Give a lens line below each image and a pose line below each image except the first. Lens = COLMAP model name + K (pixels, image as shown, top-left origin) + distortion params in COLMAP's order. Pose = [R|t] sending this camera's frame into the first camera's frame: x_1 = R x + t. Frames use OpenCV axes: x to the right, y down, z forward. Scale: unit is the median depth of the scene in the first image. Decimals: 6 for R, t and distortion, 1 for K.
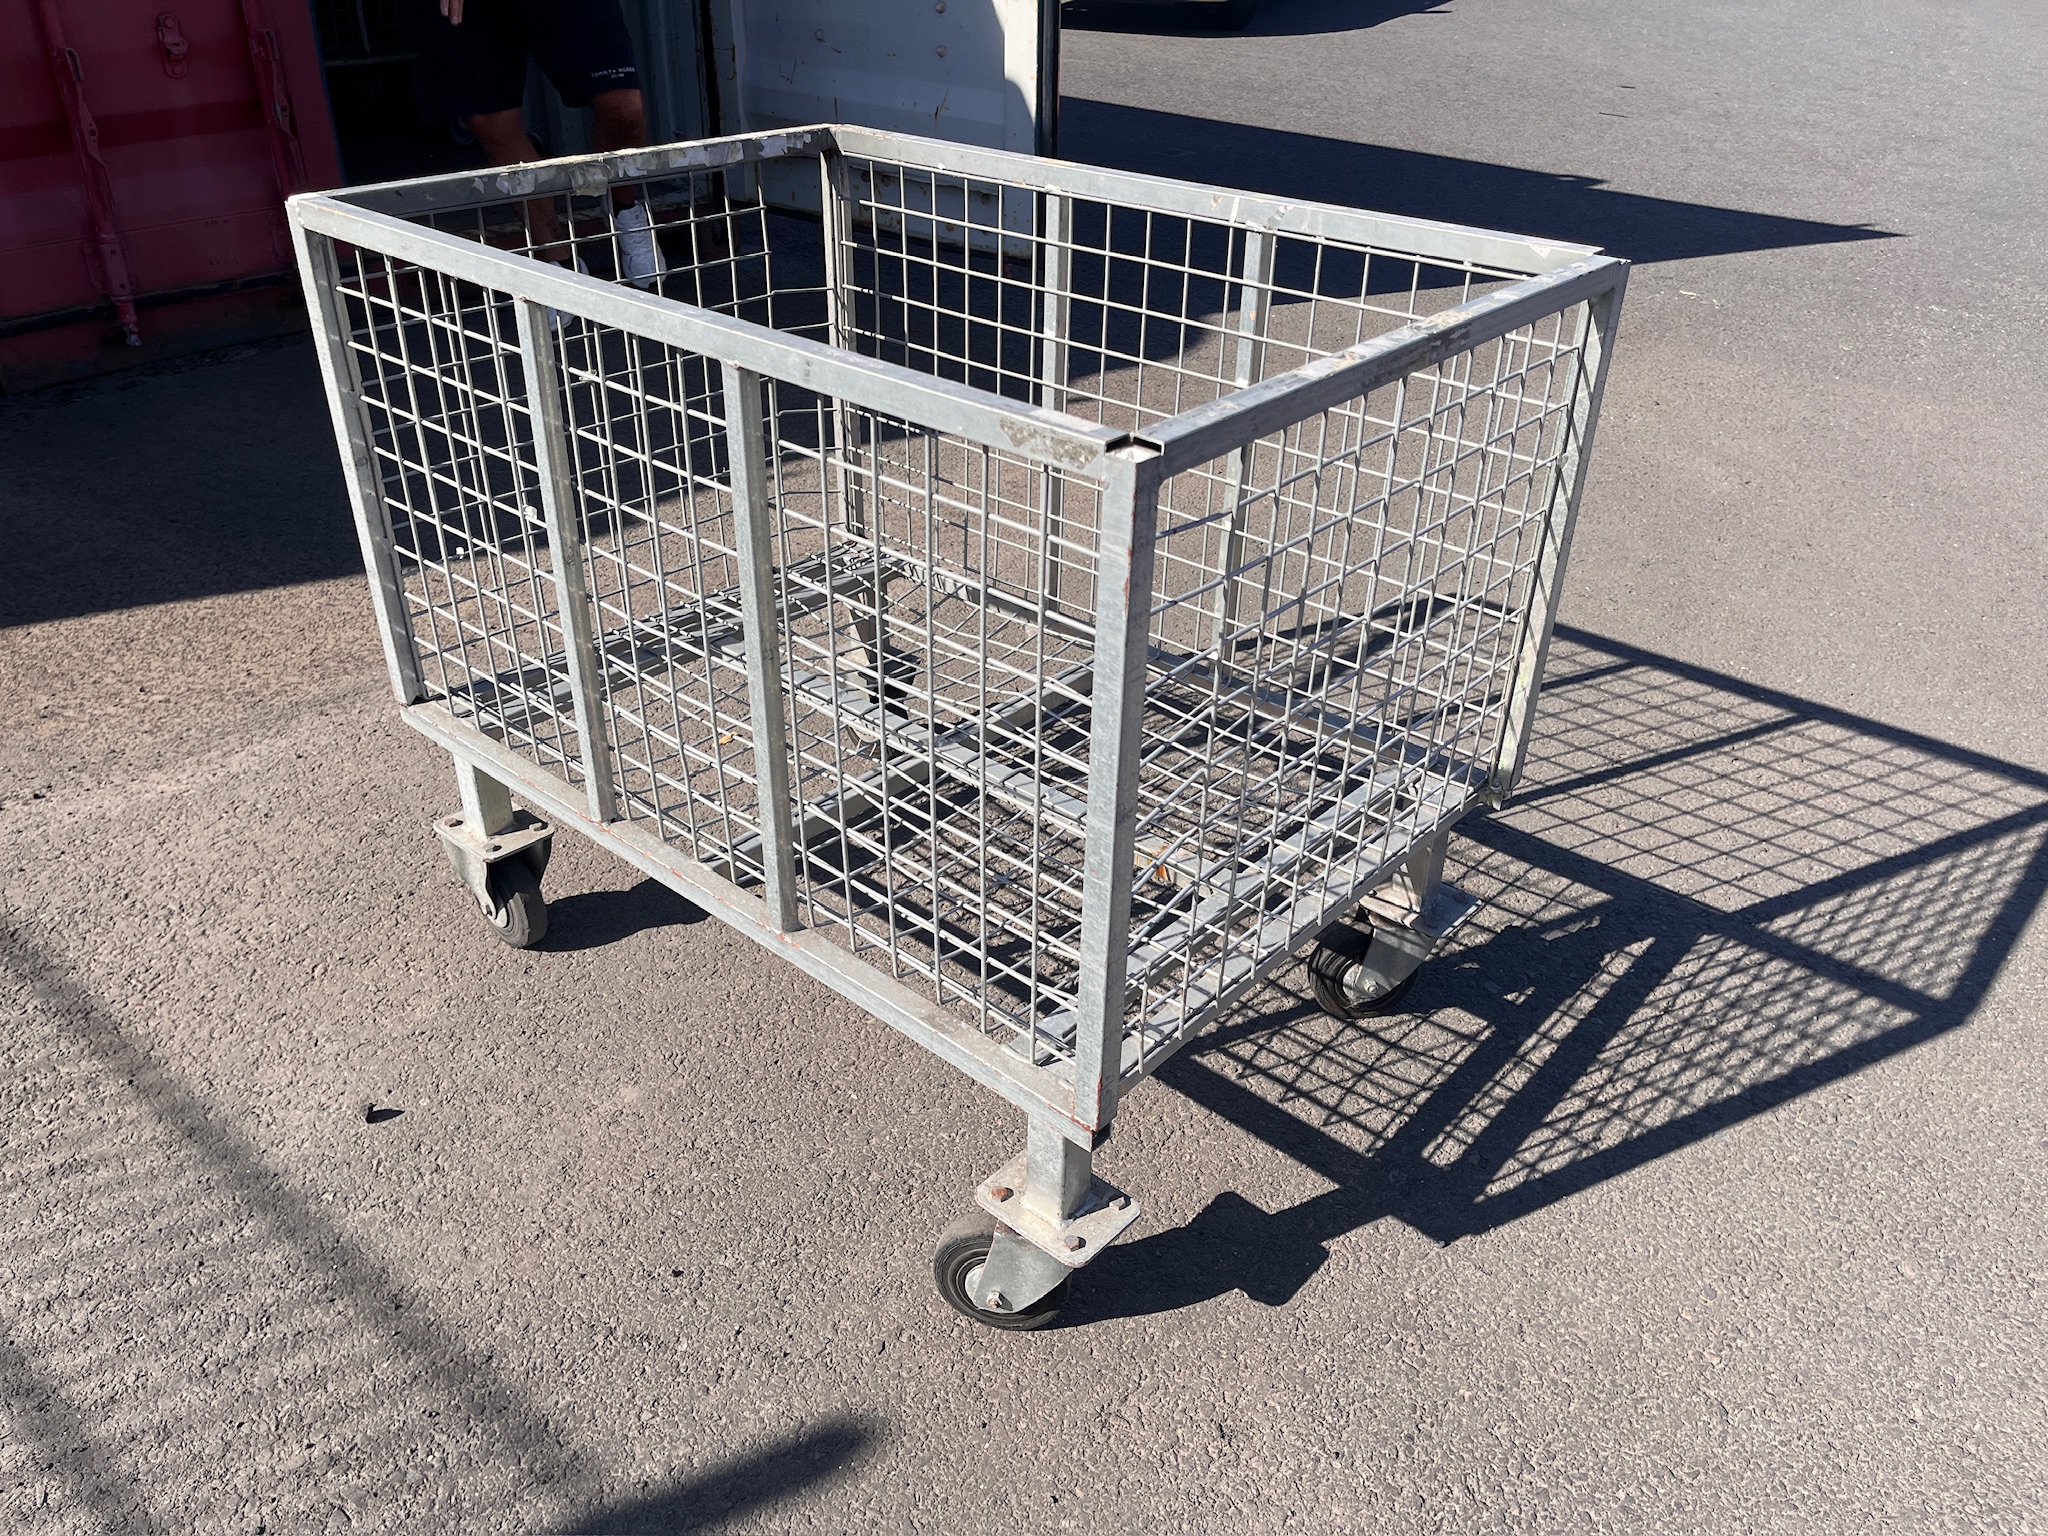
lens RADIAL K [[1543.6, 0, 1039.8], [0, 1543.6, 783.3], [0, 0, 1]] dist [0.065737, -0.093736]
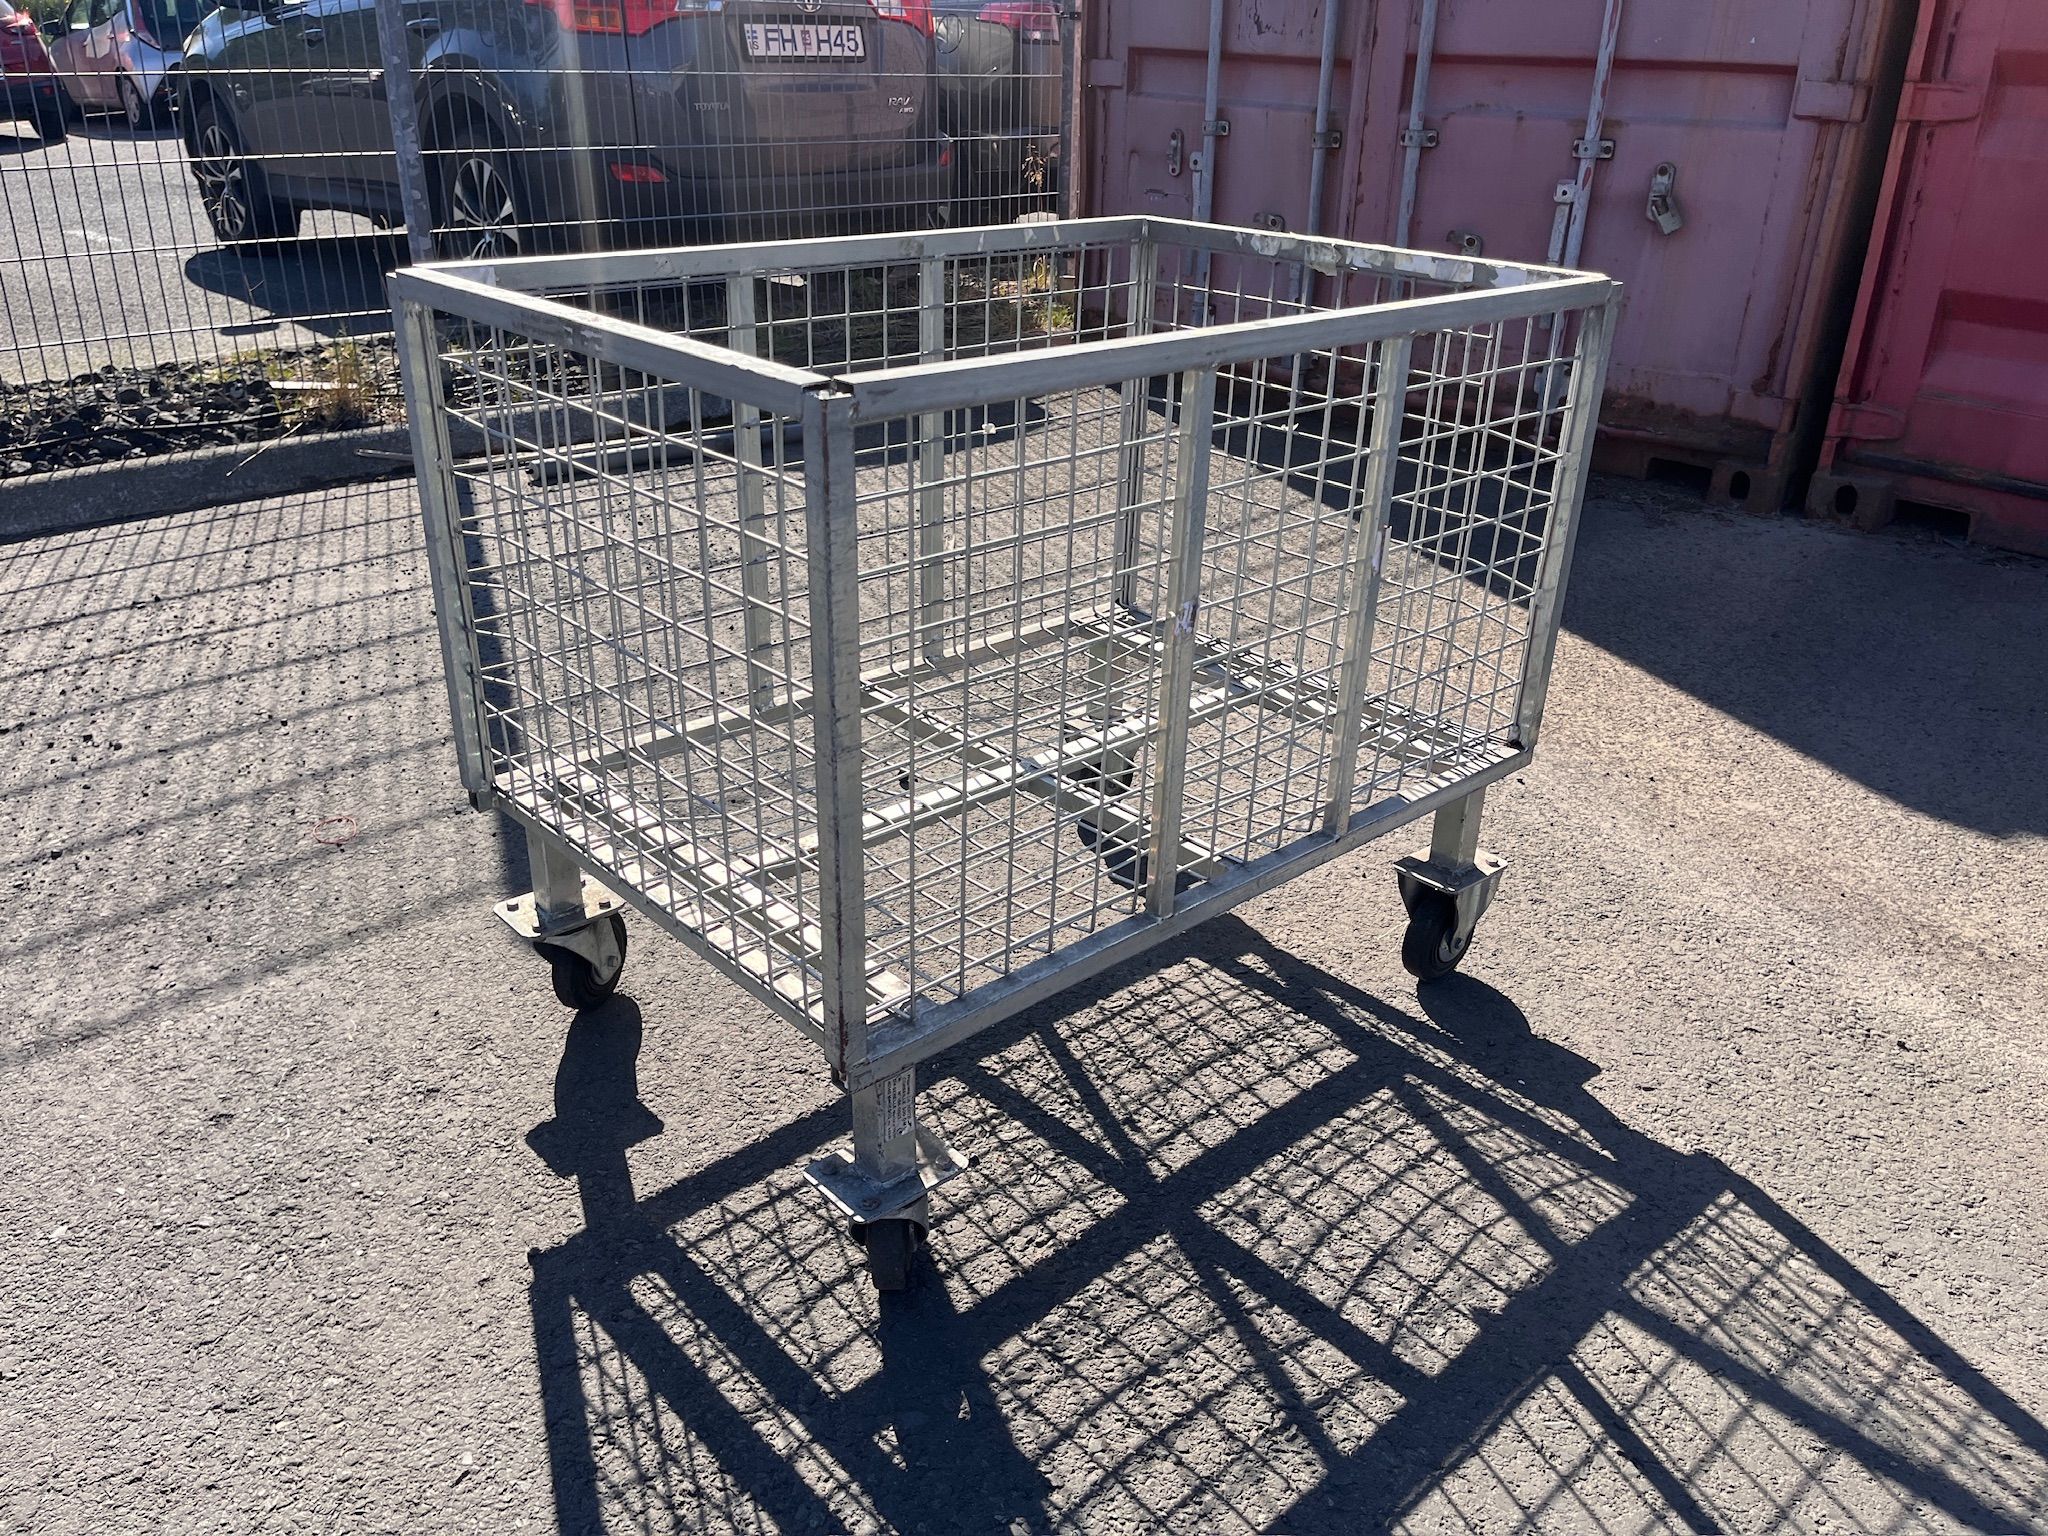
lens RADIAL K [[1543.6, 0, 1039.4], [0, 1543.6, 771.0], [0, 0, 1]] dist [0.065737, -0.093736]
pose [[-0.102420, 0.403582, -0.909193, 0.889871], [-0.538135, 0.746226, 0.391864, -0.438571], [0.836613, 0.529403, 0.140753, 0.862752]]
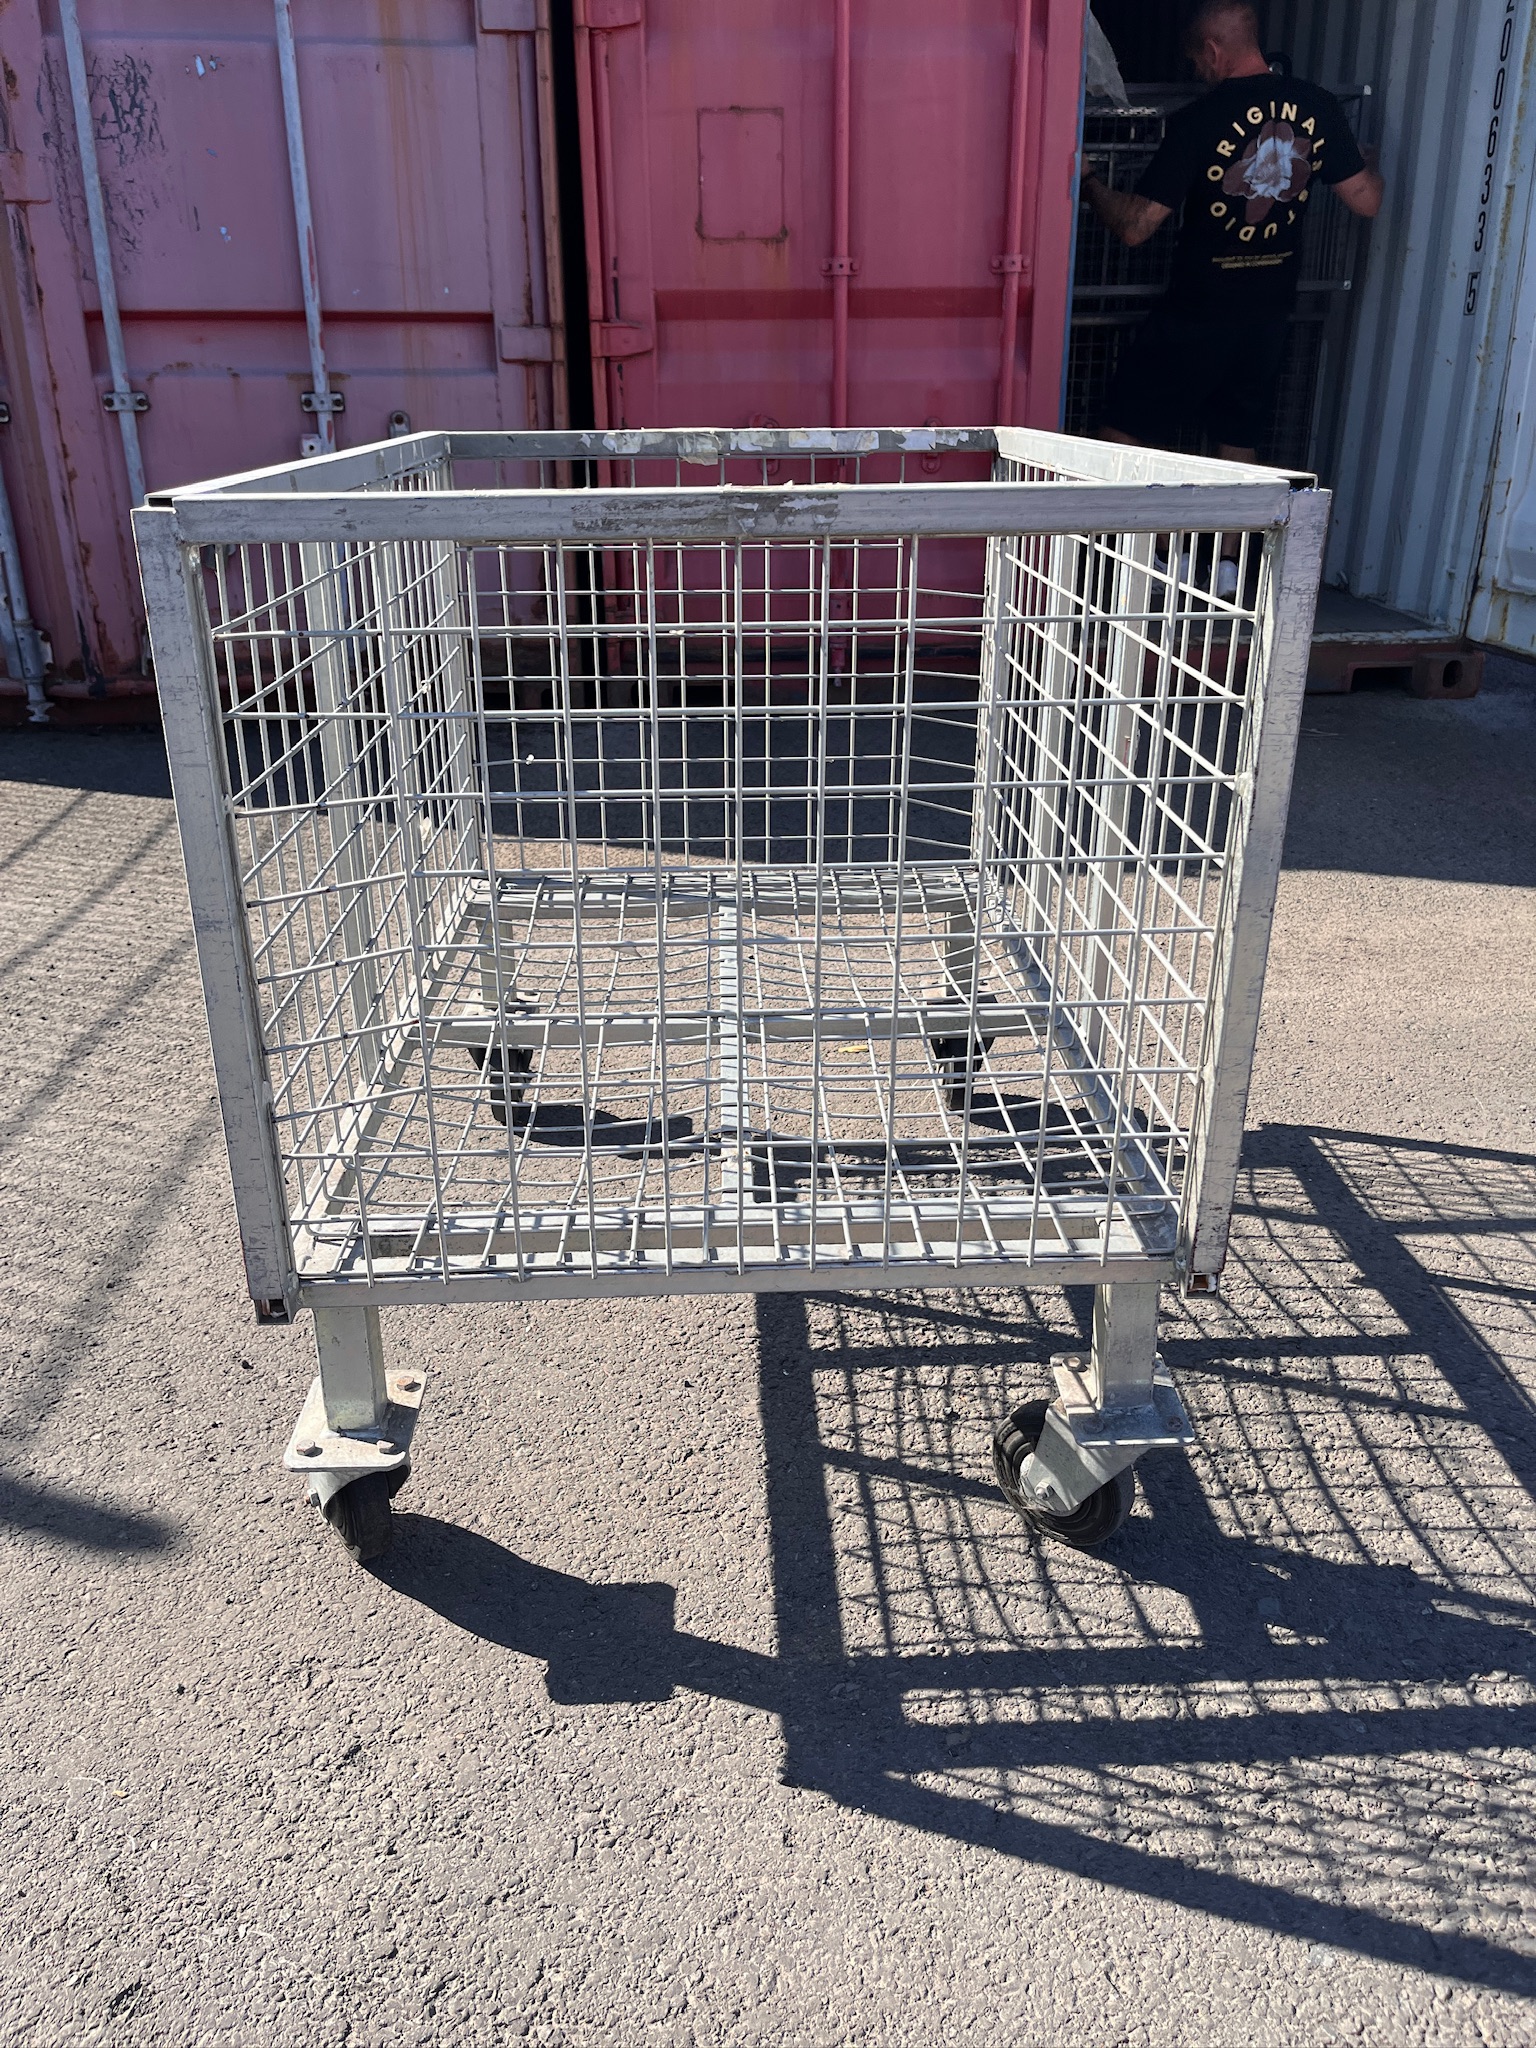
lens RADIAL K [[1543.6, 0, 764.2], [0, 1543.6, 1032.7], [0, 0, 1]] dist [0.065737, -0.093736]
pose [[0.682918, 0.265543, -0.680521, 0.585348], [-0.361765, 0.932269, 0.000738, -0.024346], [0.634625, 0.245685, 0.732728, 0.331890]]
